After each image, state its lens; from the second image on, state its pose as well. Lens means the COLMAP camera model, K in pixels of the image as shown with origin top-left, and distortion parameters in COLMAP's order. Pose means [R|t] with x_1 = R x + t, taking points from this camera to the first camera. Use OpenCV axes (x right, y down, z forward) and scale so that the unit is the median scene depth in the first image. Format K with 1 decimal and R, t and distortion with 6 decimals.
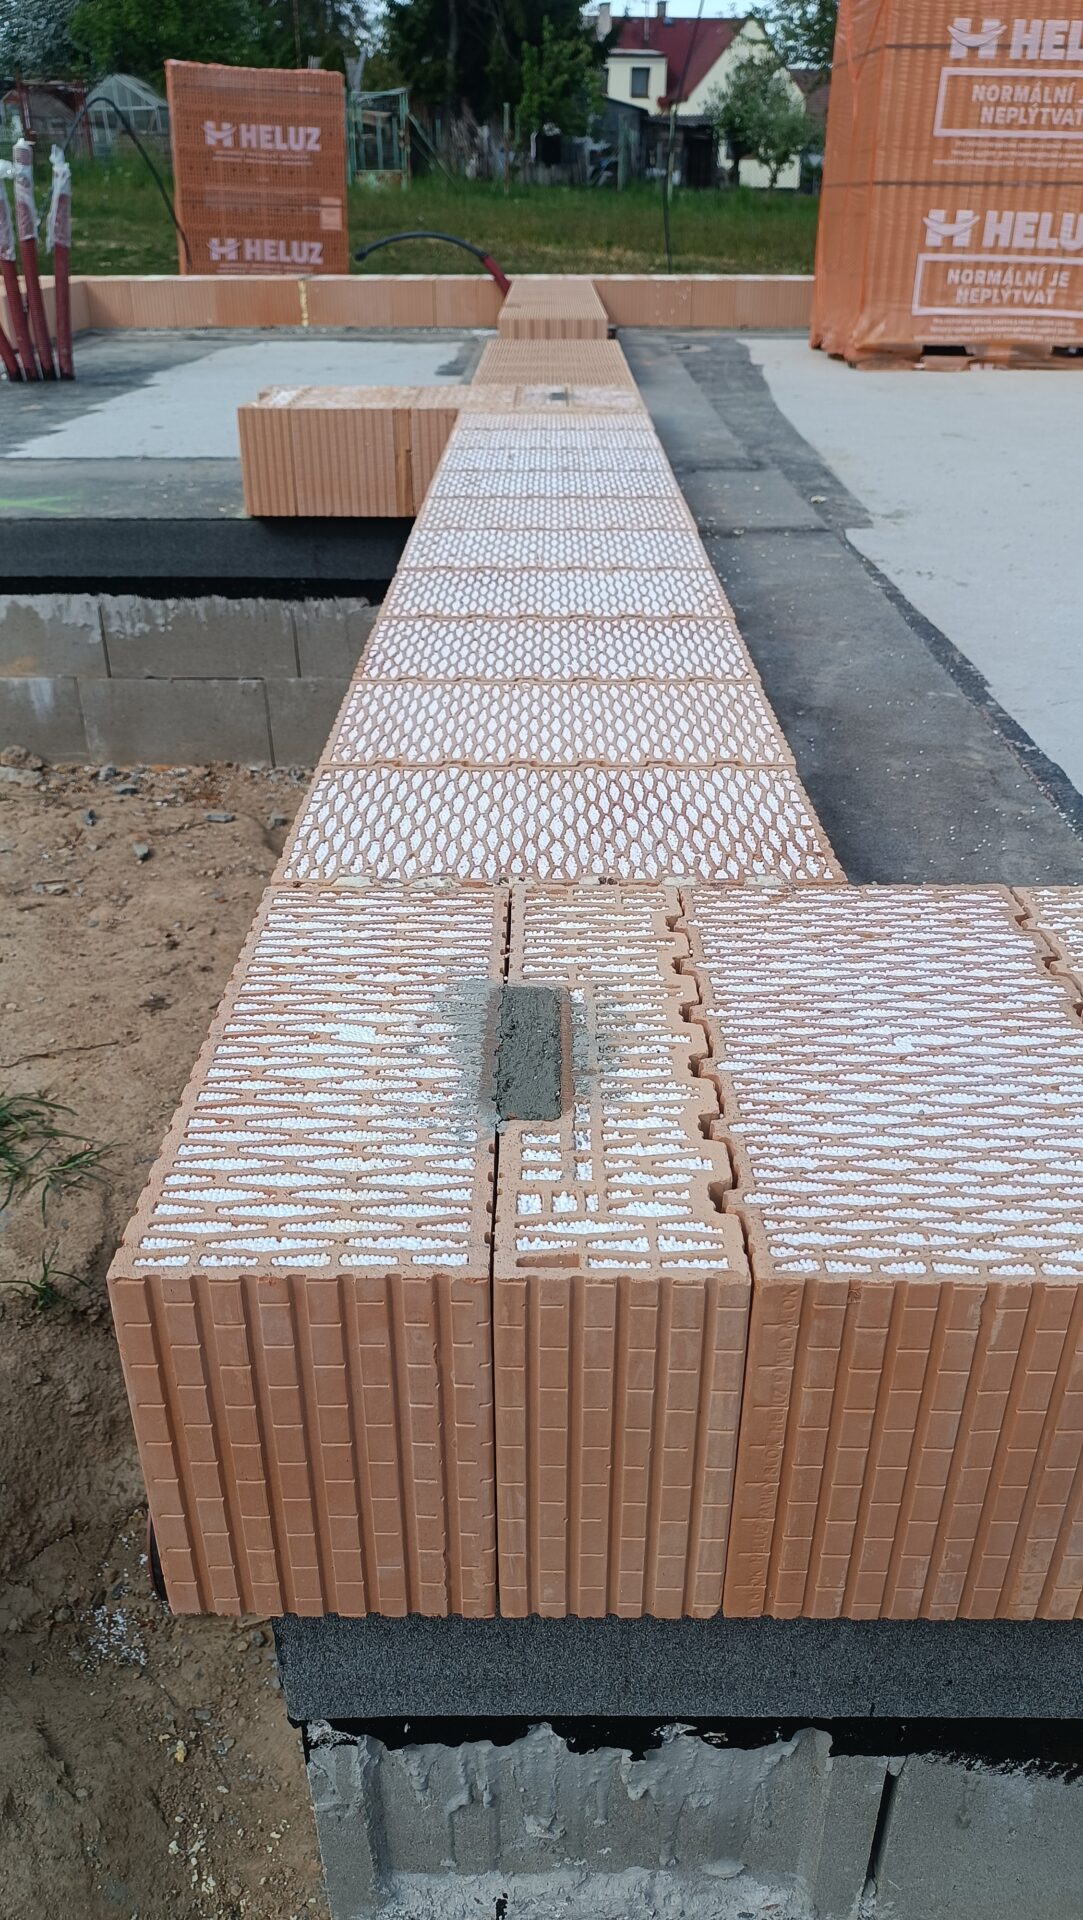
lens RADIAL K [[1363.9, 0, 532.8], [0, 1363.9, 942.6], [0, 0, 1]] dist [0.006333, -0.010064]
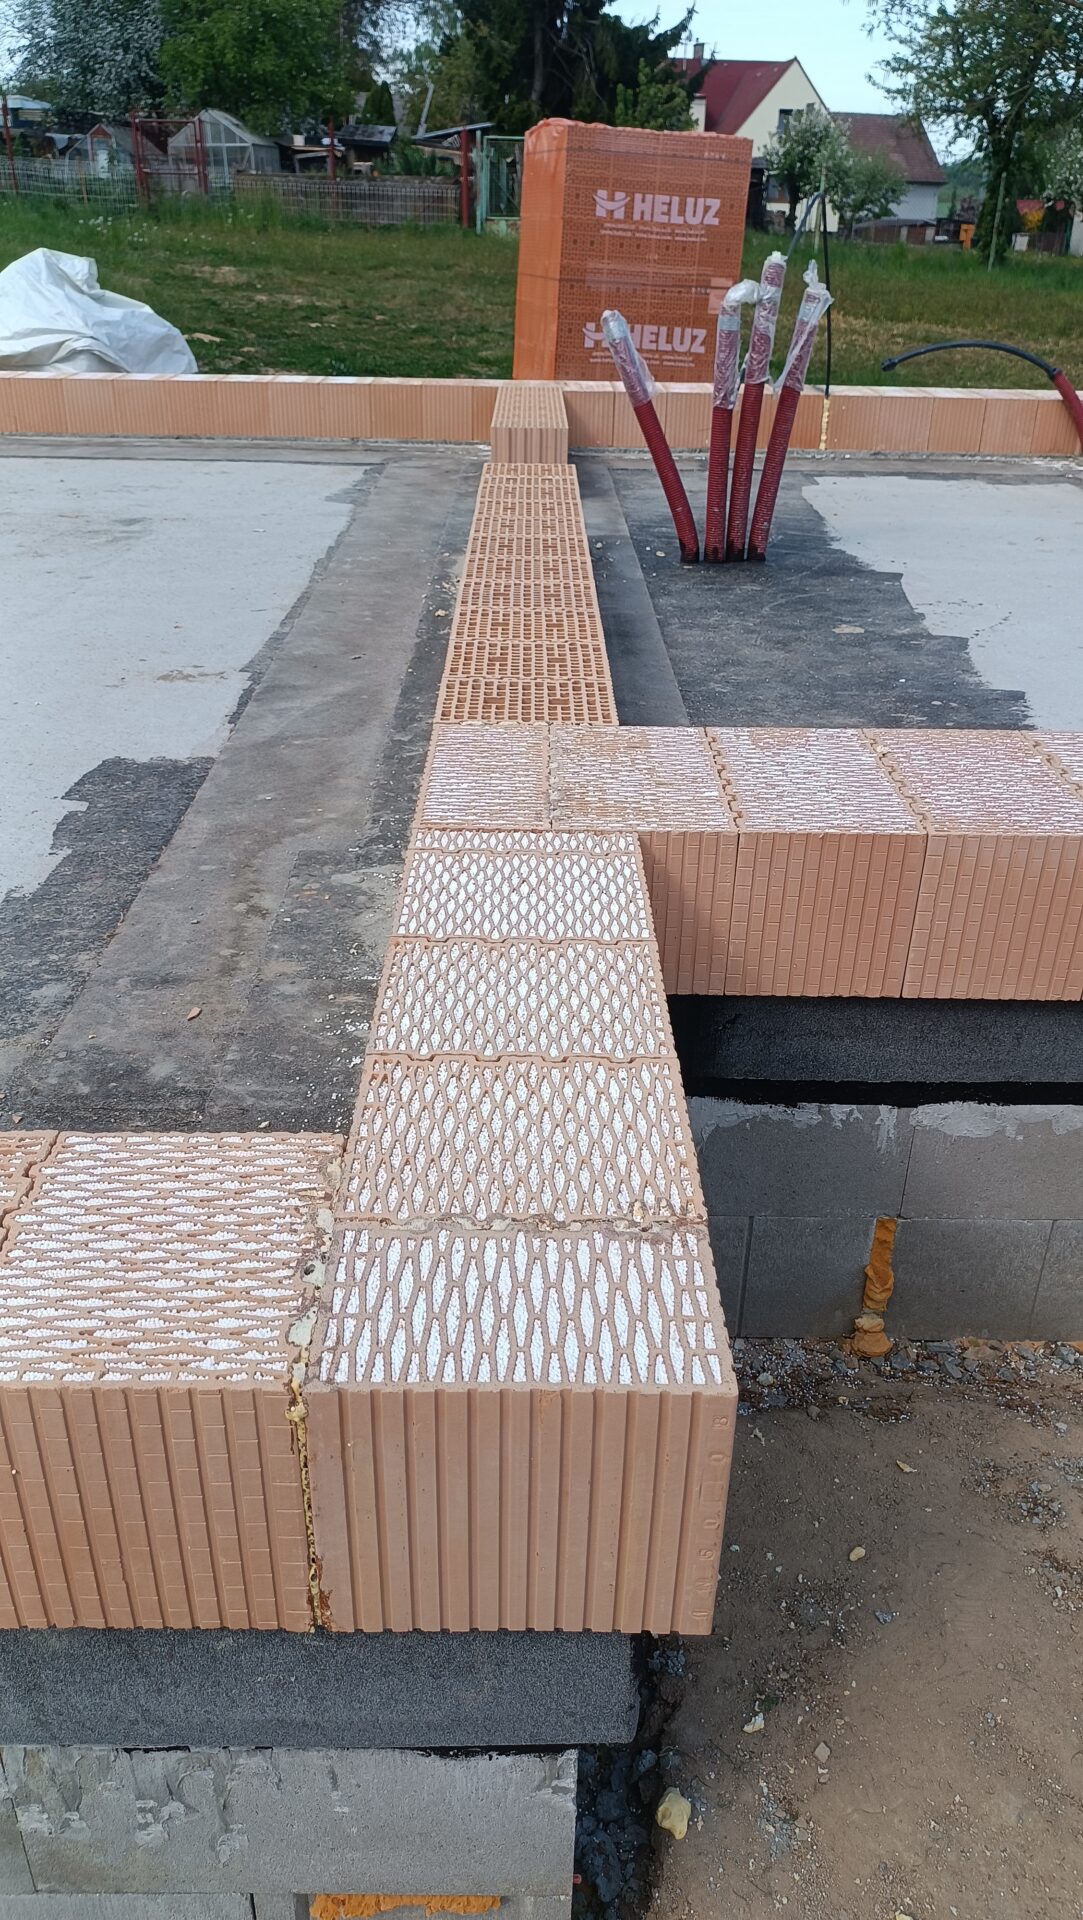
lens RADIAL K [[1363.9, 0, 543.1], [0, 1363.9, 951.2], [0, 0, 1]] dist [0.006333, -0.010064]
pose [[0.999820, 0.013051, 0.013789, -0.272537], [-0.012847, 0.999808, -0.014808, -0.107240], [-0.013979, 0.014628, 0.999795, 0.145947]]
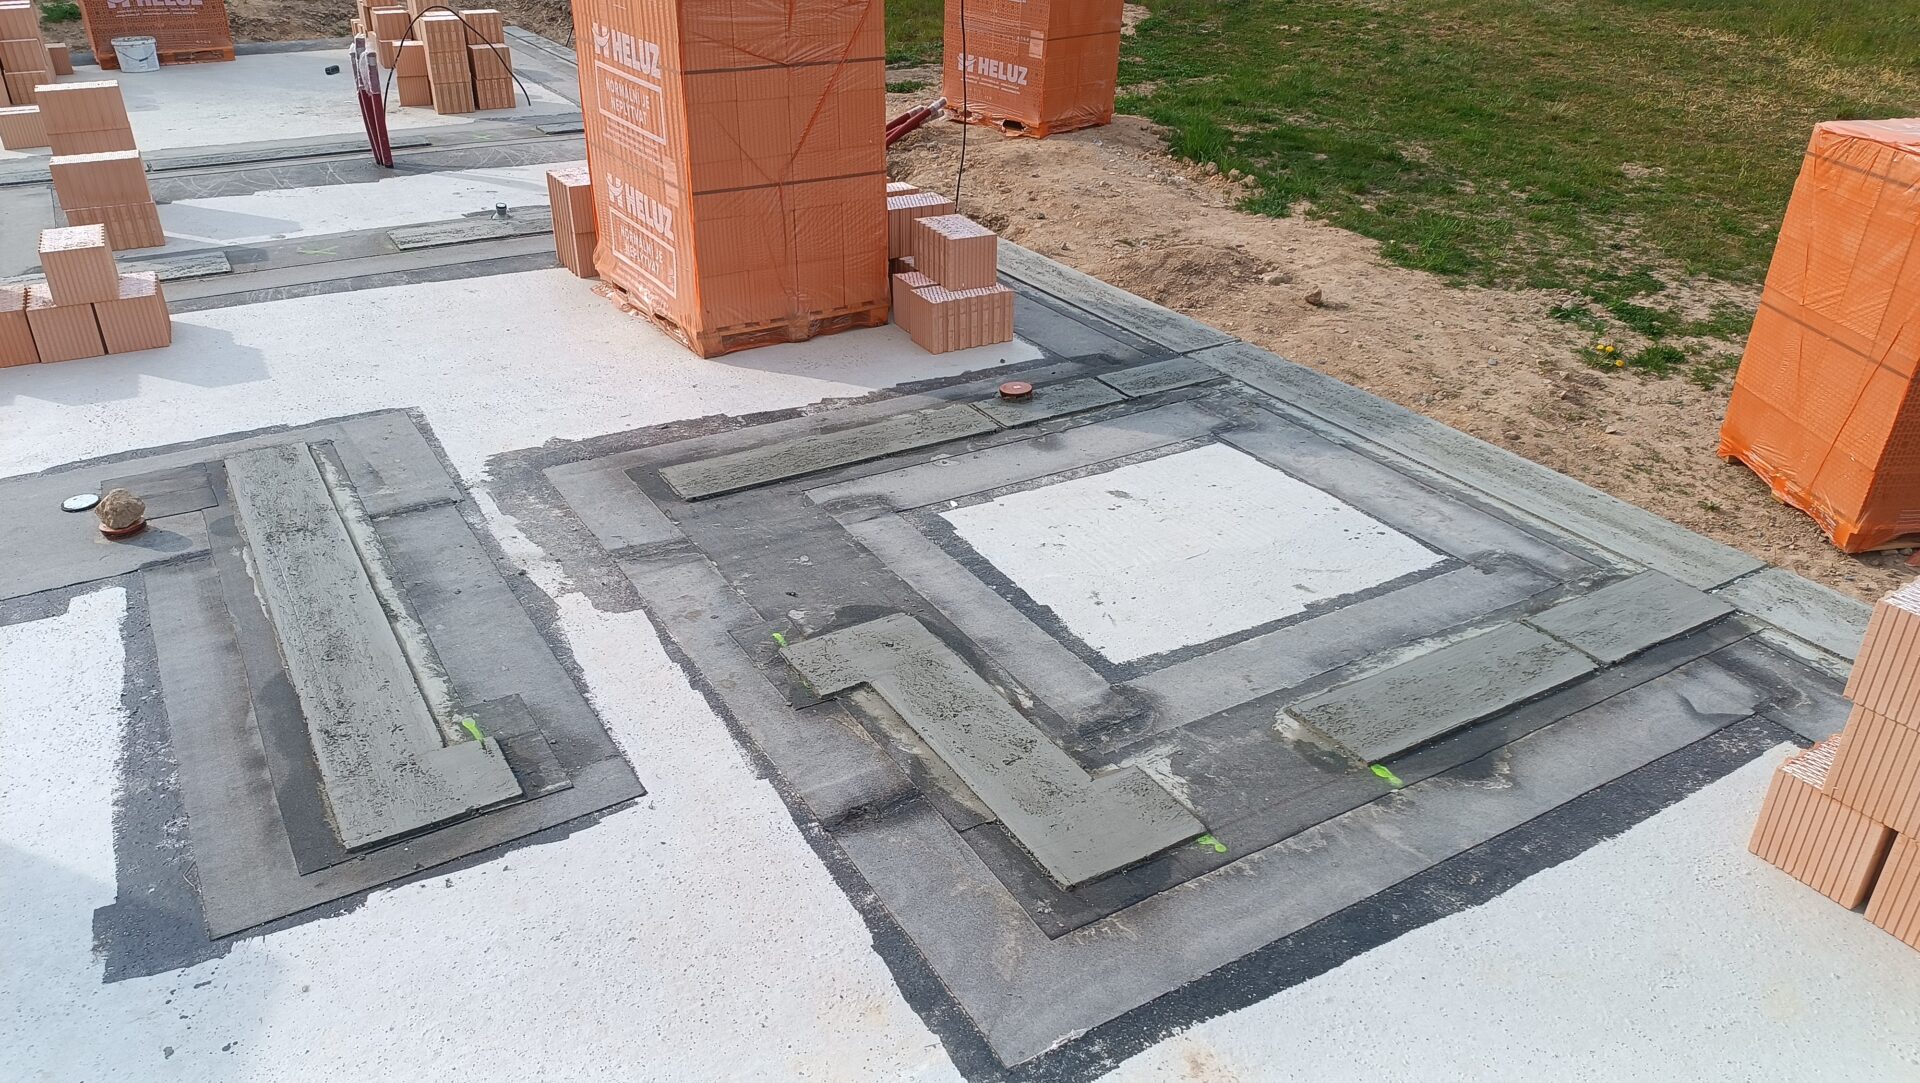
lens RADIAL K [[1363.9, 0, 961.9], [0, 1363.9, 546.1], [0, 0, 1]] dist [0.006333, -0.010064]
pose [[0.518809, 0.400091, -0.755489, 0.848532], [-0.421627, 0.888521, 0.181002, -0.352888], [0.743685, 0.224629, 0.629662, 0.349557]]
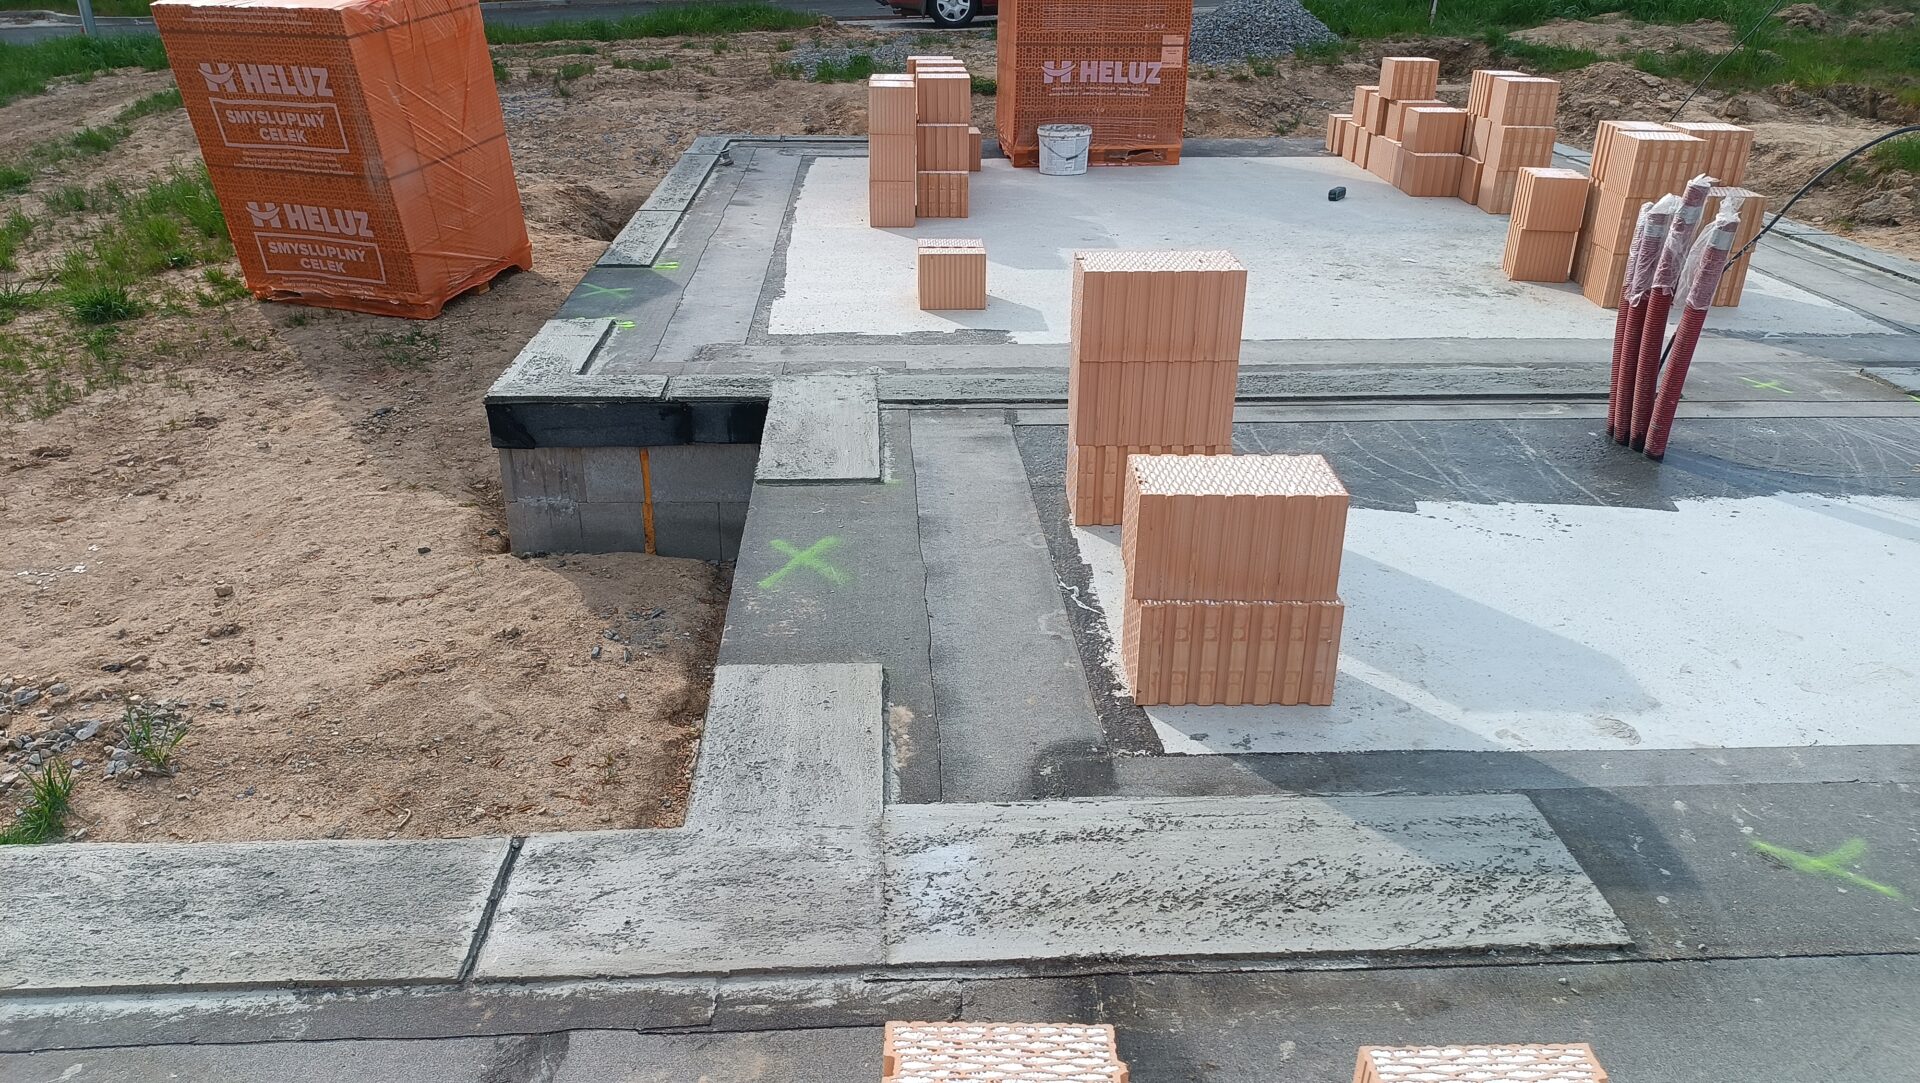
lens RADIAL K [[1363.9, 0, 949.2], [0, 1363.9, 551.7], [0, 0, 1]] dist [0.006333, -0.010064]
pose [[0.054183, 0.418351, -0.906668, 0.193129], [-0.487648, 0.803444, 0.341580, -0.259111], [0.871357, 0.423627, 0.247541, 0.300148]]
